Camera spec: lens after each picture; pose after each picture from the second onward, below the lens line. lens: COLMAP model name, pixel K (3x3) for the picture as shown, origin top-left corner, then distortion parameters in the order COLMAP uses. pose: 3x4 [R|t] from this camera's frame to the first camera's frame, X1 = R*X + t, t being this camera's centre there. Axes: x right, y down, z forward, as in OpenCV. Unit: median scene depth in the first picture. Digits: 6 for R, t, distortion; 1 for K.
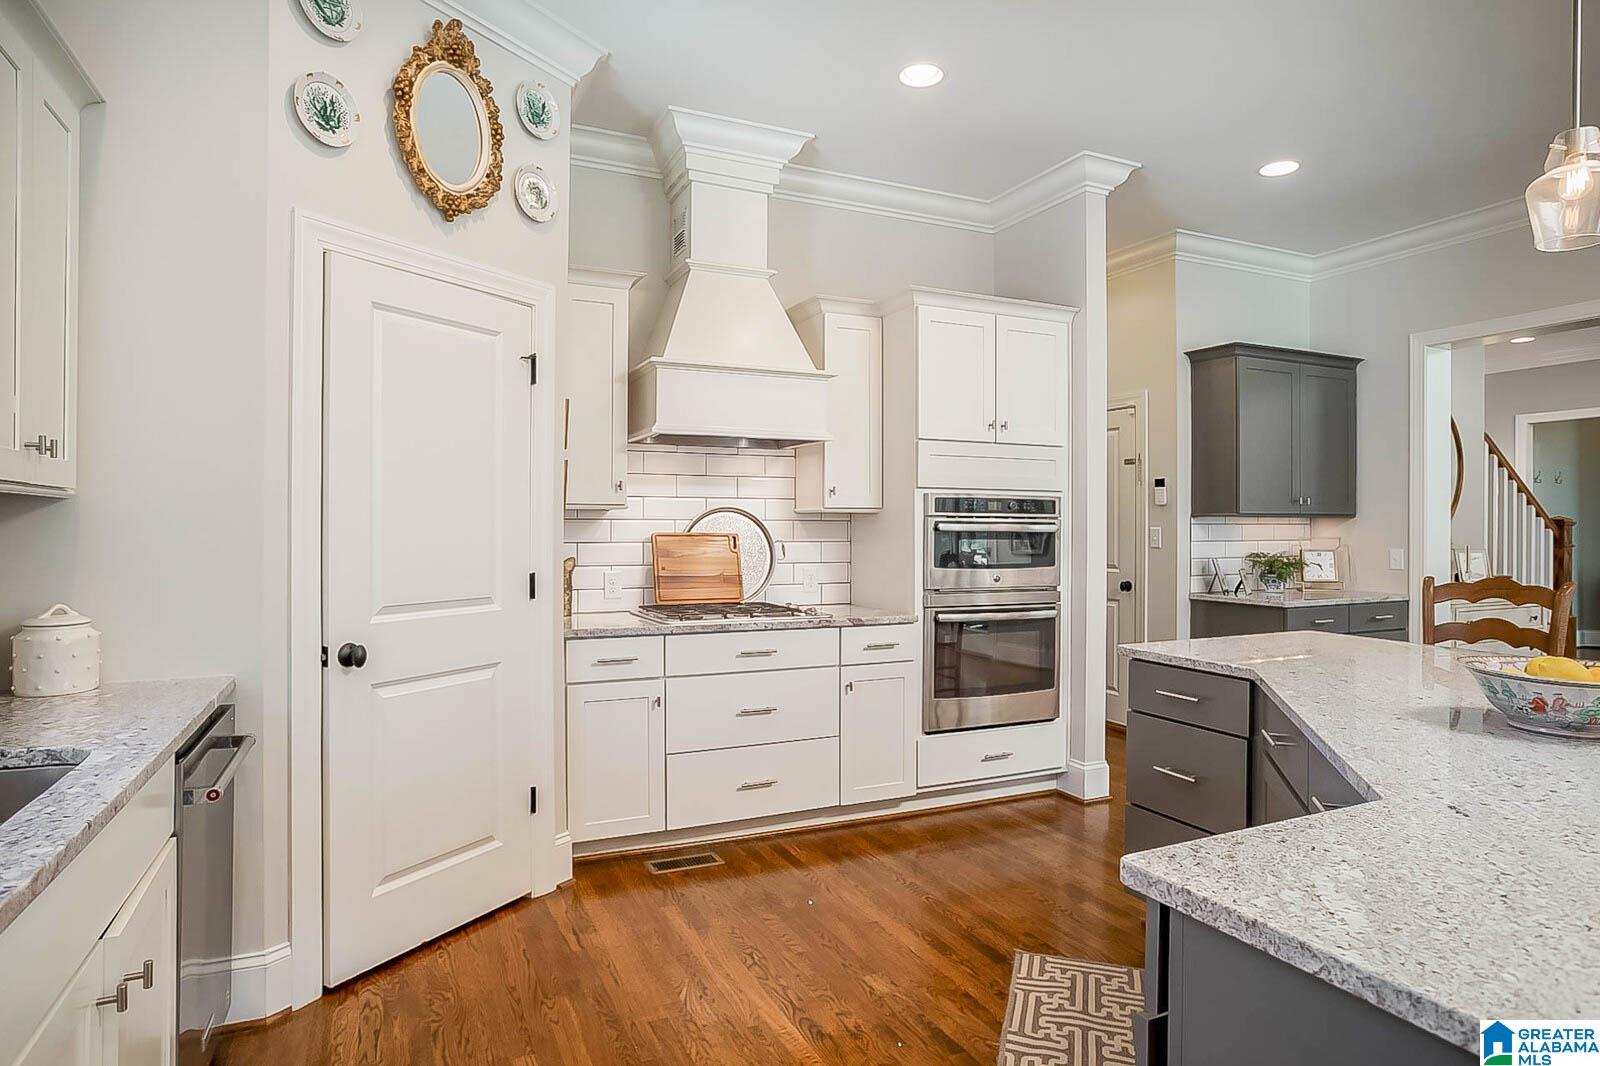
lens RADIAL K [[911.6, 0, 785.3], [0, 911.6, 521.3], [0, 0, 1]] dist [-0.028044, 0.000505]
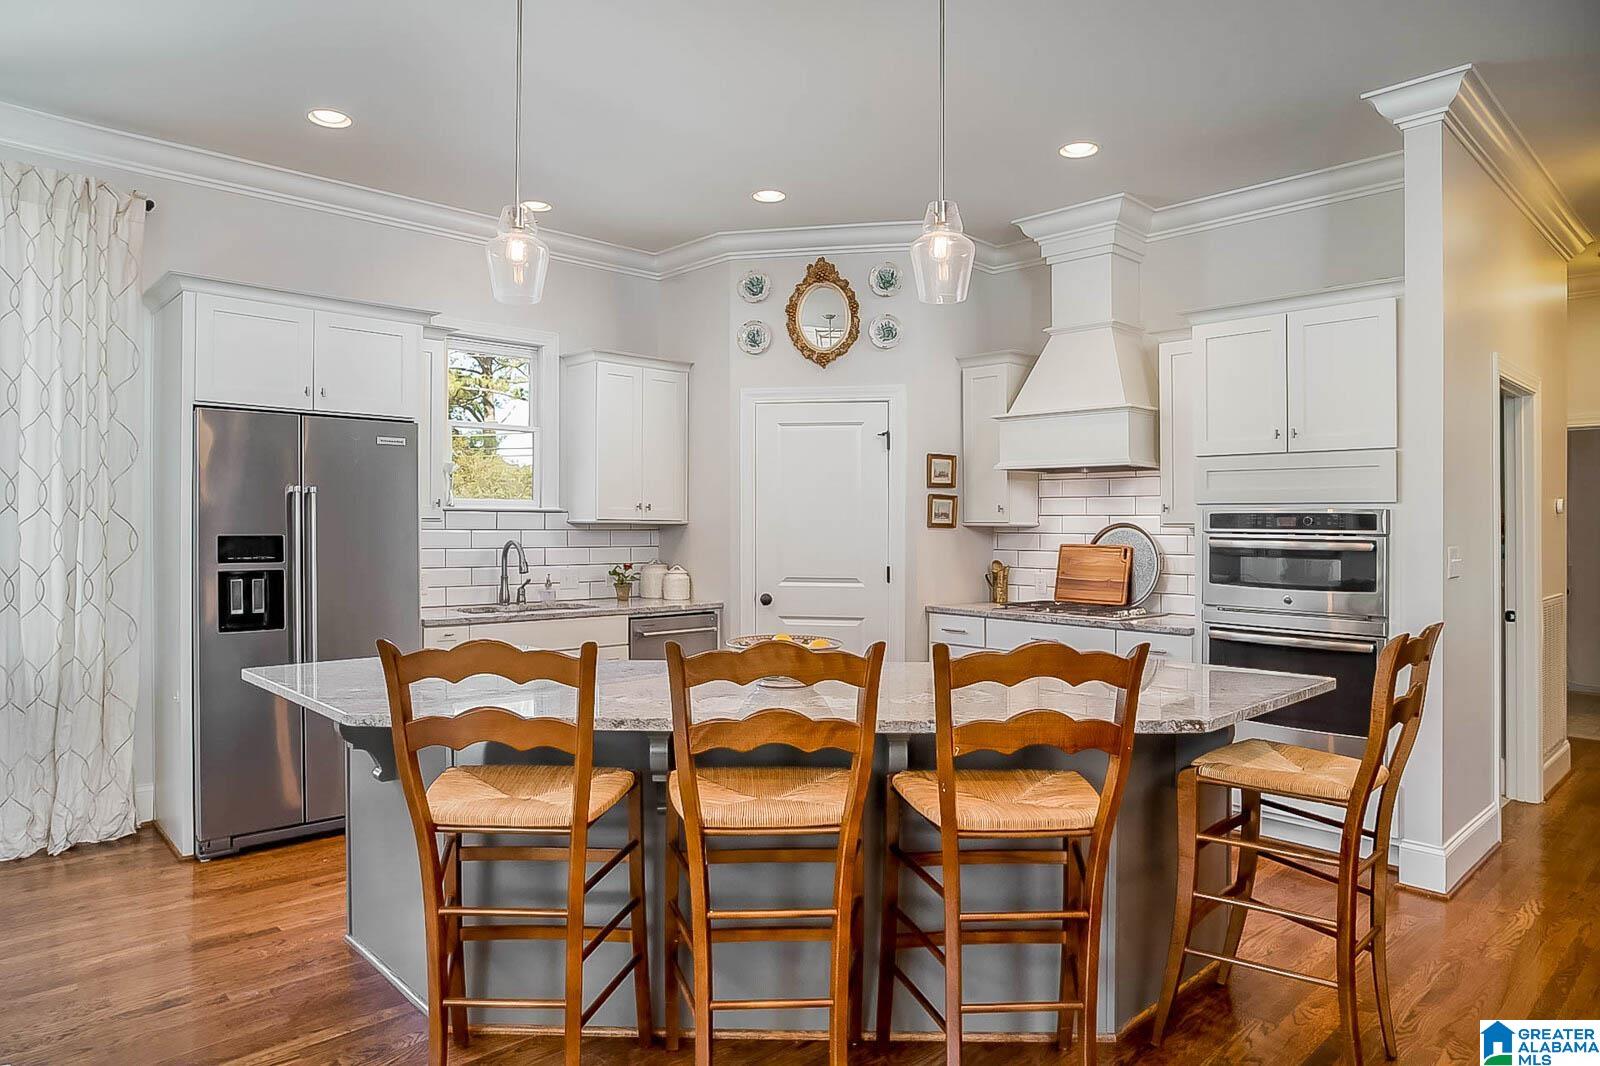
lens RADIAL K [[973.2, 0, 758.9], [0, 973.2, 521.6], [0, 0, 1]] dist [-0.014960, 0.001610]
pose [[0.304017, -0.003629, -0.952660, 1.028586], [-0.001276, 0.999990, -0.004216, -0.012237], [0.952666, 0.002498, 0.304009, 0.203256]]
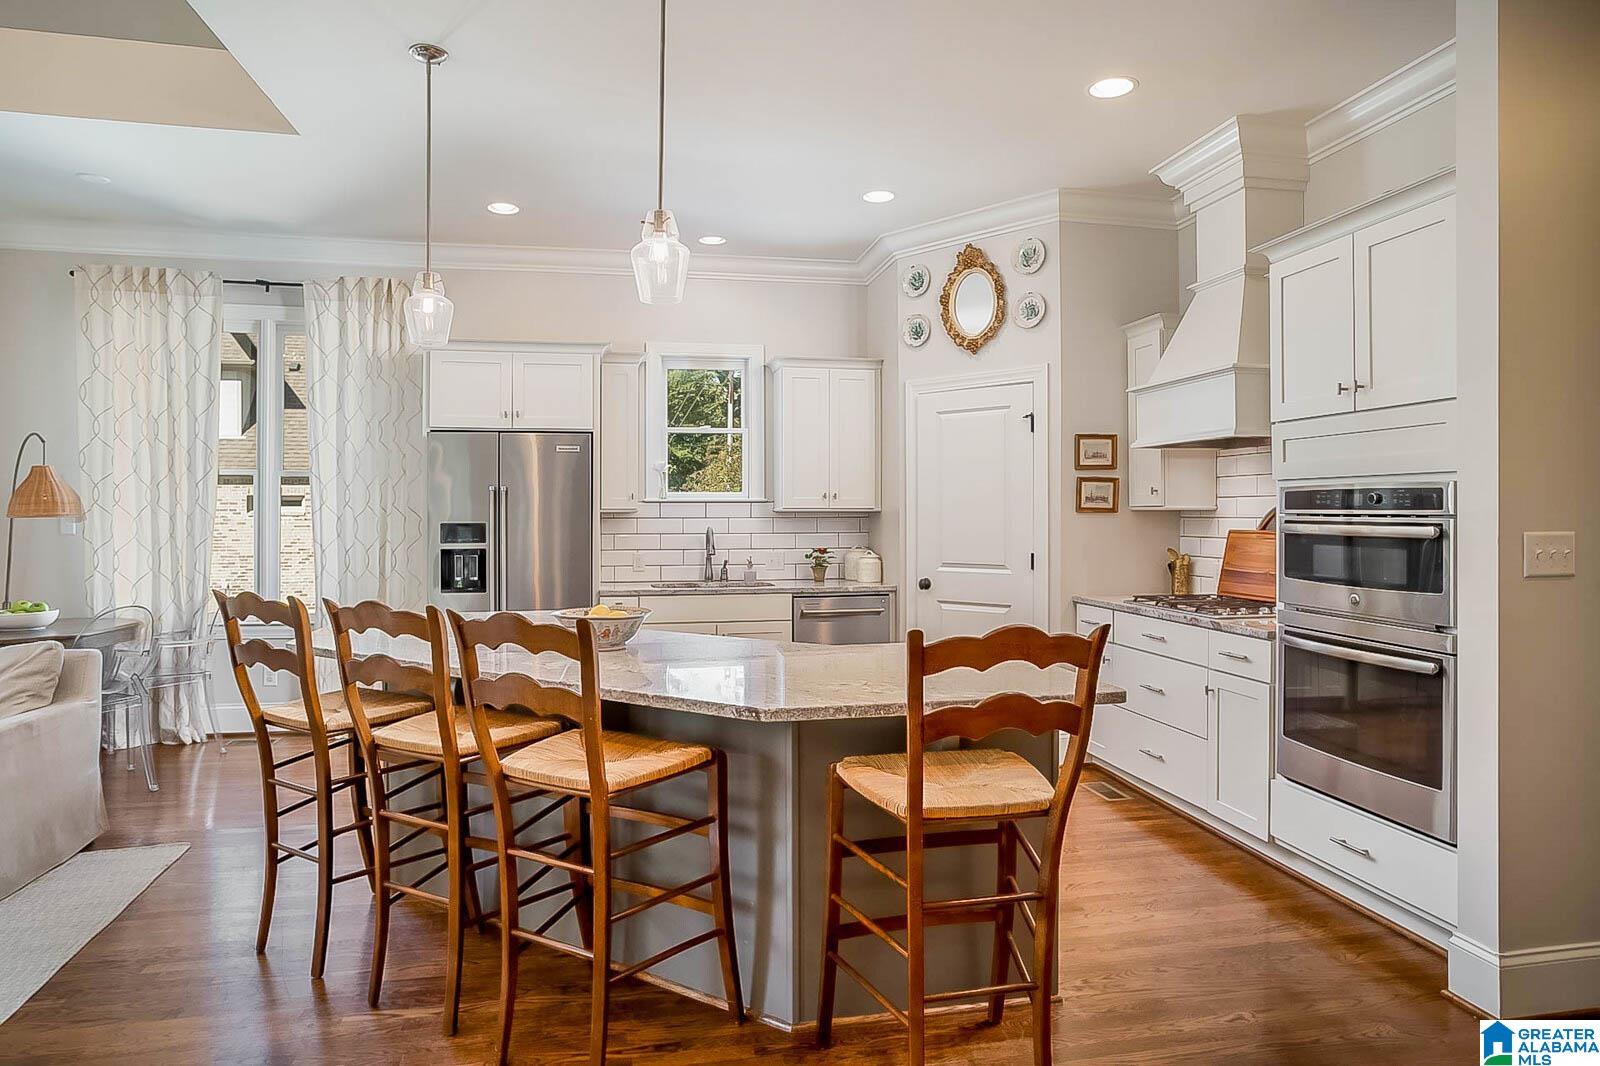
lens RADIAL K [[911.6, 0, 785.3], [0, 911.6, 521.3], [0, 0, 1]] dist [-0.028044, 0.000505]
pose [[-0.233596, 0.005883, -0.972316, 1.060336], [0.007641, 0.999962, 0.004215, -0.006161], [0.972304, -0.006445, -0.233632, 0.750319]]
